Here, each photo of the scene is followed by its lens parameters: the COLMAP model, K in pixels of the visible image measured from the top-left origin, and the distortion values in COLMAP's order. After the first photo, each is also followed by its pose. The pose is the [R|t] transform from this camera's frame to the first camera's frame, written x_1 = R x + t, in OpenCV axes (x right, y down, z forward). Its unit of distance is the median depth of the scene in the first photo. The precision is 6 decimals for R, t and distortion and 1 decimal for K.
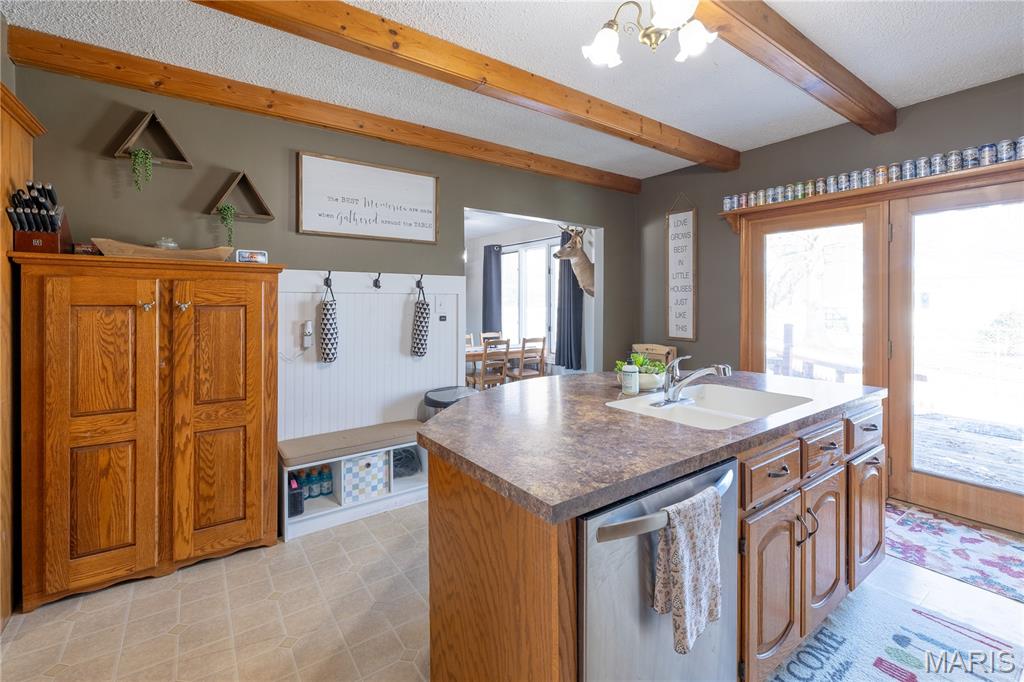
lens RADIAL K [[459.9, 0, 525.4], [0, 459.9, 304.9], [0, 0, 1]] dist [0.003141, 0.000638]
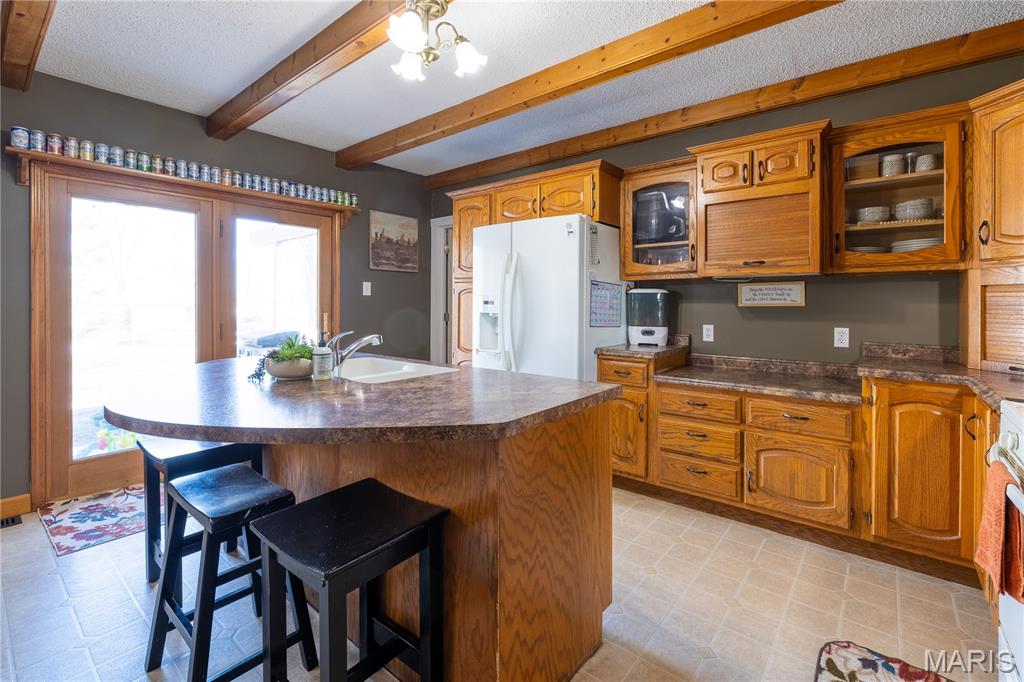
lens RADIAL K [[459.9, 0, 544.1], [0, 459.9, 300.6], [0, 0, 1]] dist [0.003141, 0.000638]
pose [[-0.295819, -0.000333, 0.955244, -0.506114], [-0.003911, 0.999992, -0.000862, 0.017018], [-0.955236, -0.003991, -0.295817, 0.558886]]
